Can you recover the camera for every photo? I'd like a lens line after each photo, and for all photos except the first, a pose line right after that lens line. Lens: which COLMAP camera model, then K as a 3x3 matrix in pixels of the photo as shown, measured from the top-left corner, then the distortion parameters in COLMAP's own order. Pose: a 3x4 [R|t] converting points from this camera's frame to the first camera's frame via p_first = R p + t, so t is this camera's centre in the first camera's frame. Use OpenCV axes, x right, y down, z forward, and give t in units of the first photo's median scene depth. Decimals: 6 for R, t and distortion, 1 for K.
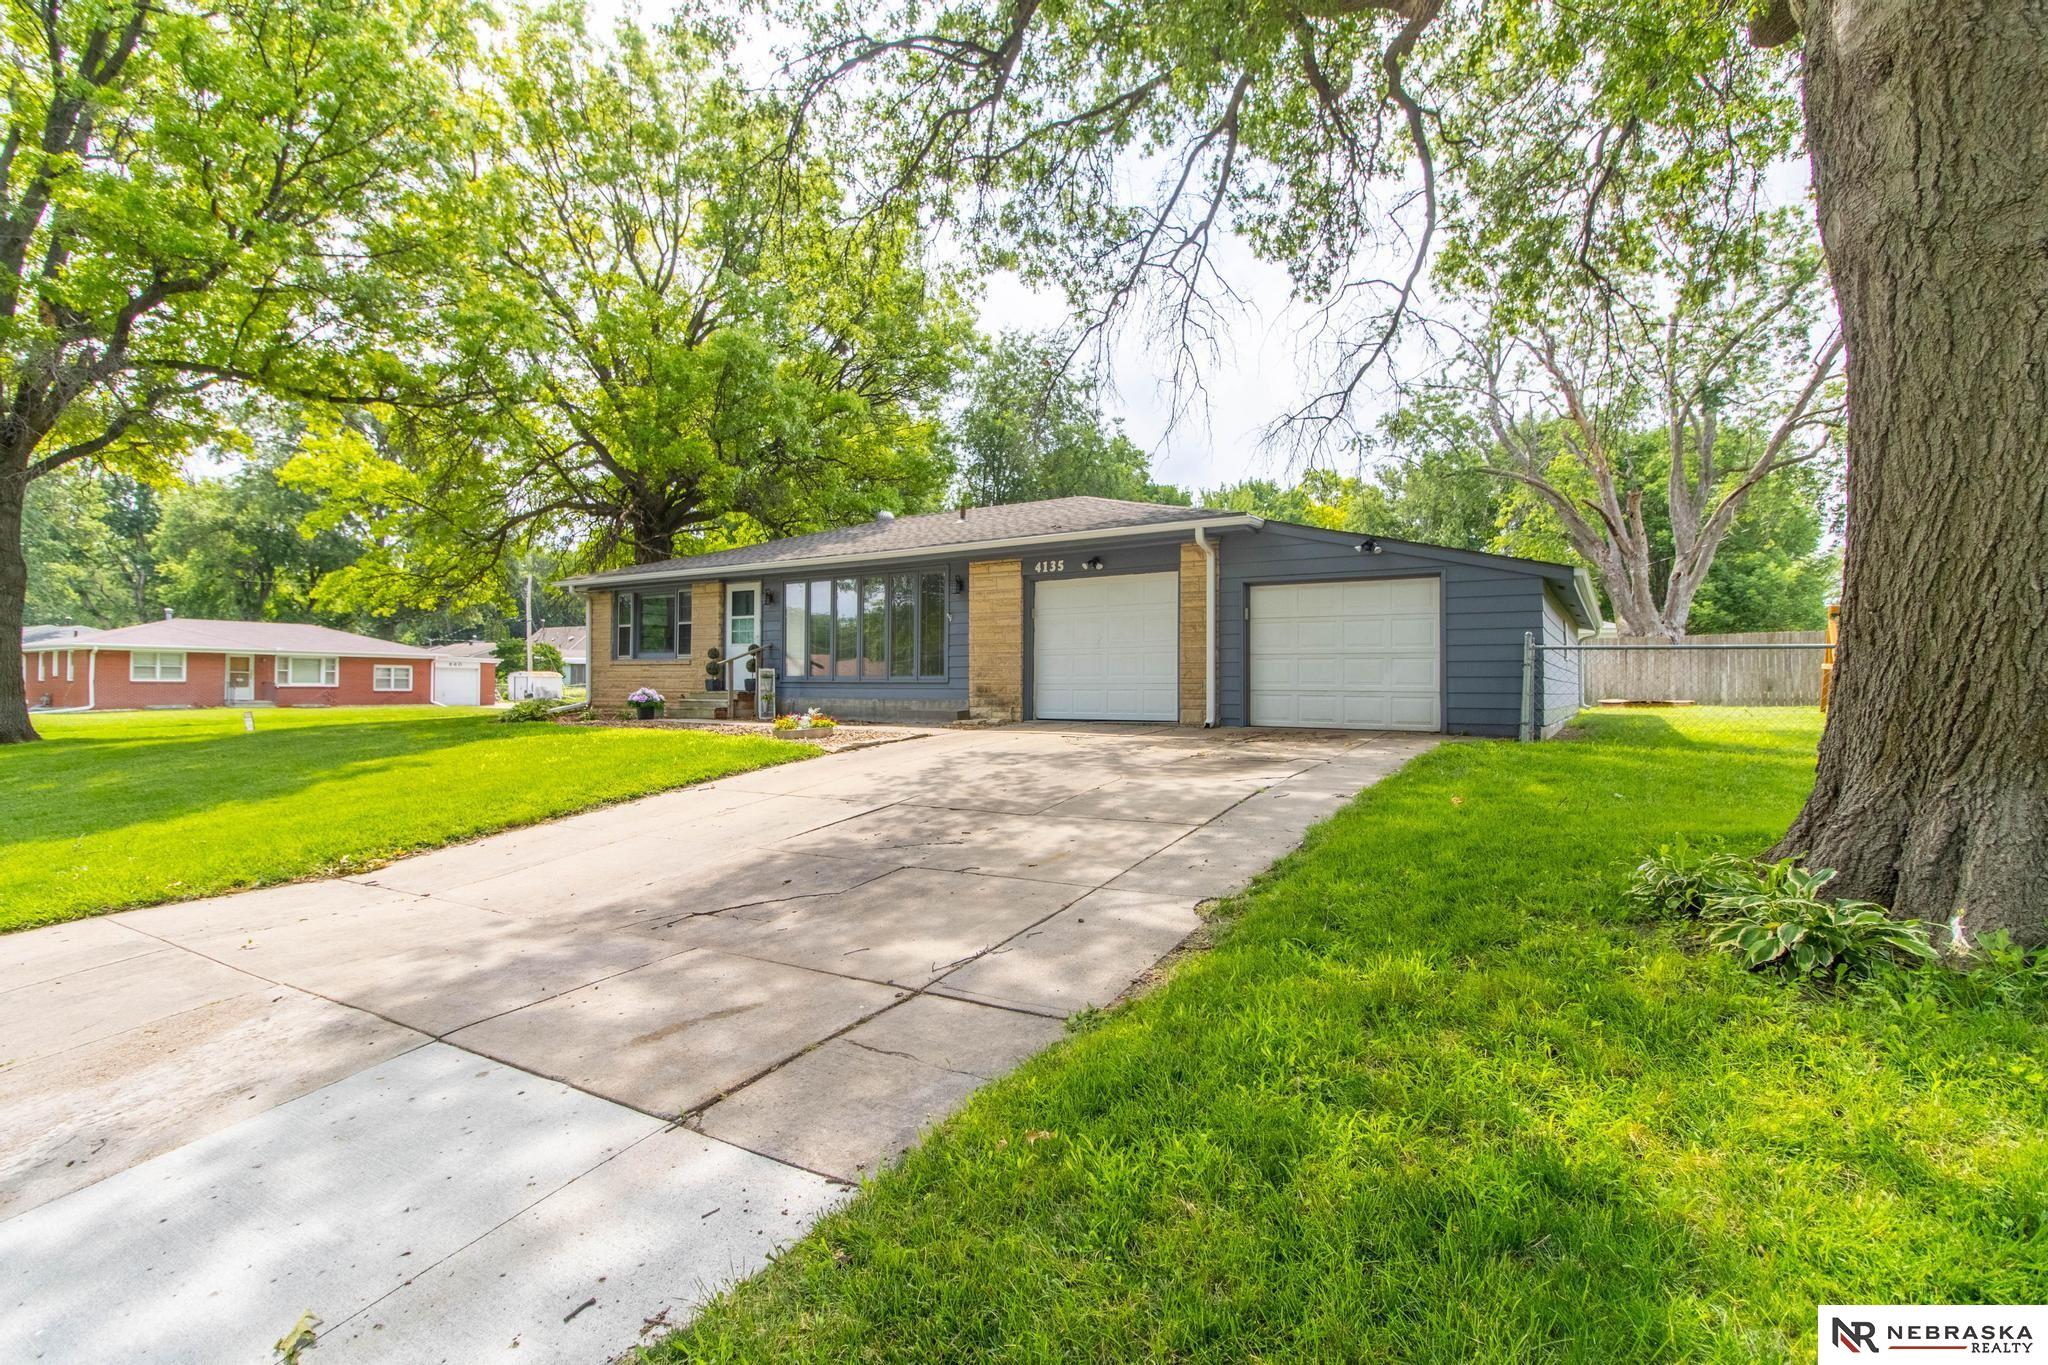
lens RADIAL K [[1026.2, 0, 1015.3], [0, 1026.2, 679.0], [0, 0, 1]] dist [-0.005026, -0.002077]
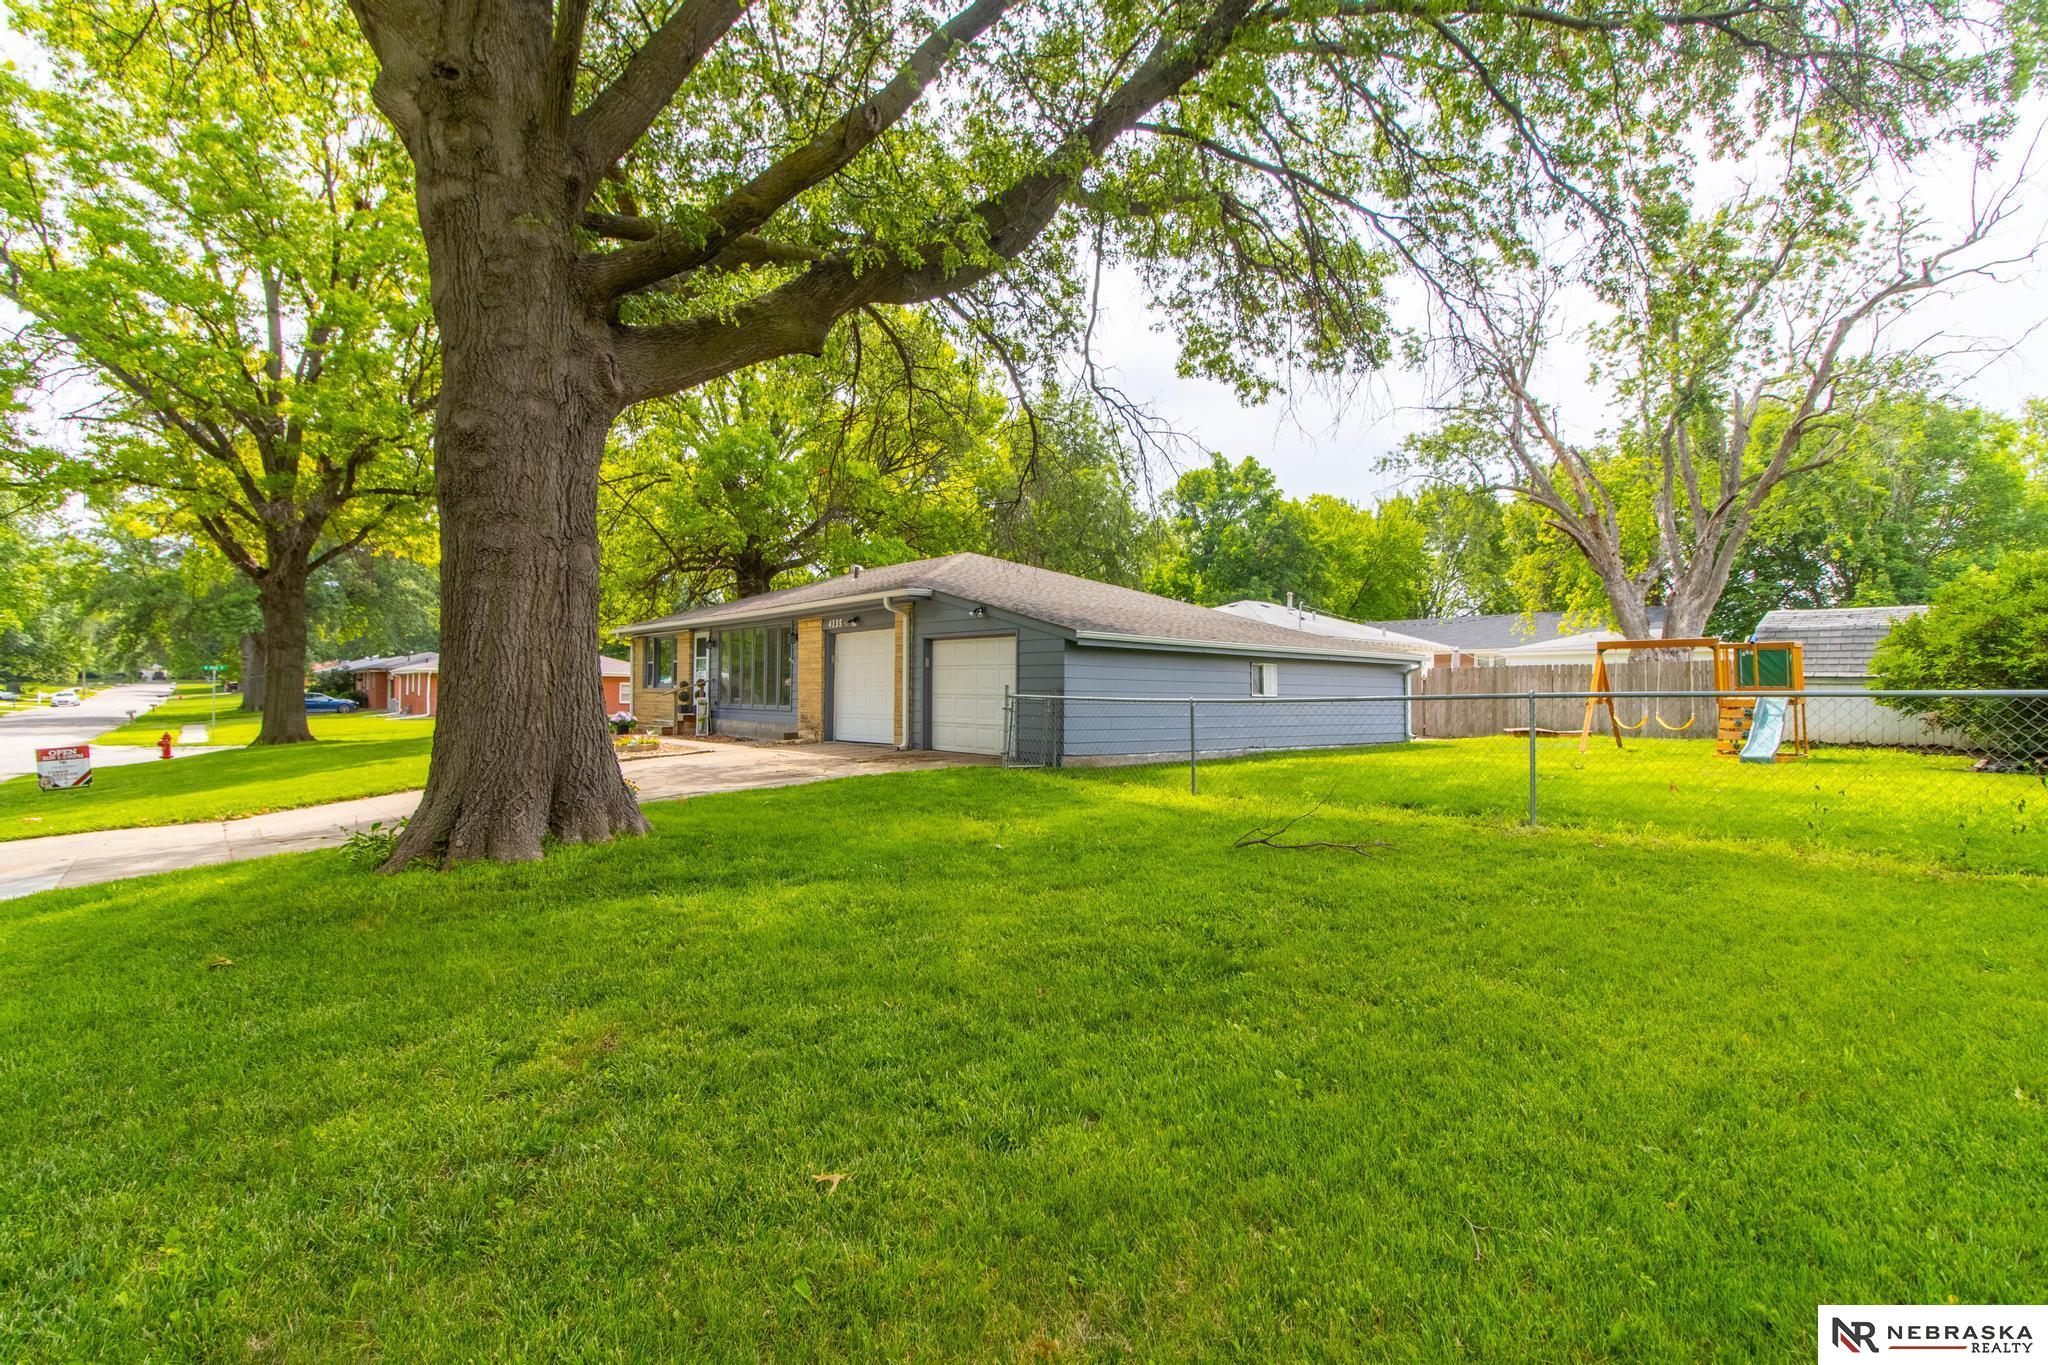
lens RADIAL K [[1026.2, 0, 1014.1], [0, 1026.2, 687.1], [0, 0, 1]] dist [-0.005026, -0.002077]
pose [[0.953552, 0.003182, -0.301213, 0.532579], [-0.004092, 0.999989, -0.002390, -0.022278], [0.301202, 0.003511, 0.953554, -0.143267]]
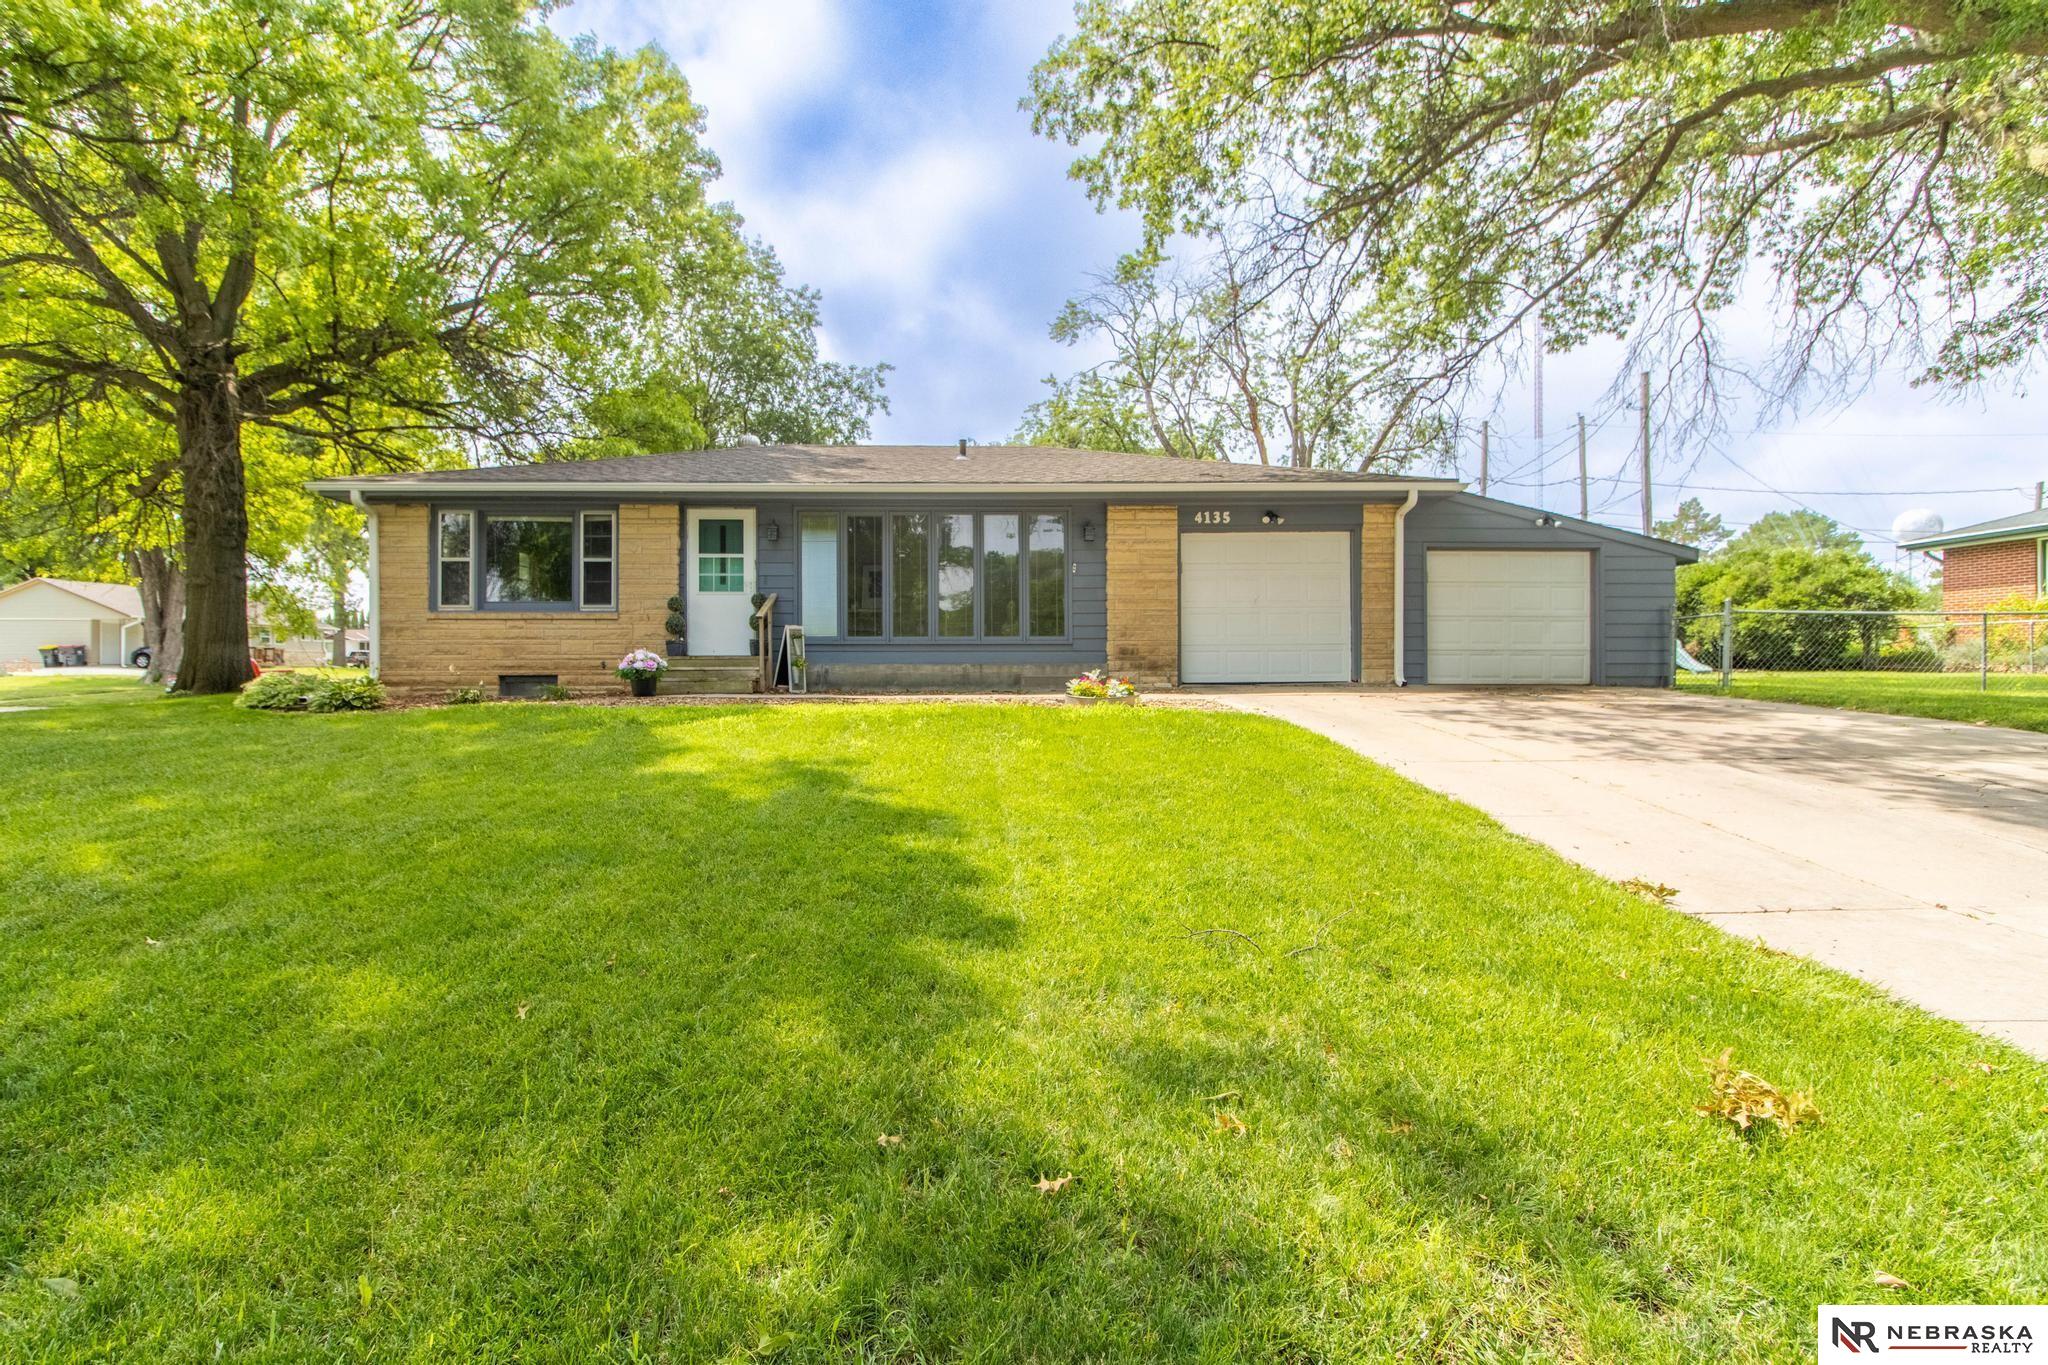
lens RADIAL K [[1026.2, 0, 1037.8], [0, 1026.2, 672.8], [0, 0, 1]] dist [-0.005026, -0.002077]
pose [[0.815529, -0.009314, 0.578641, -0.521319], [0.001350, 0.999898, 0.014191, 0.013788], [-0.578715, -0.010792, 0.815459, 0.279185]]
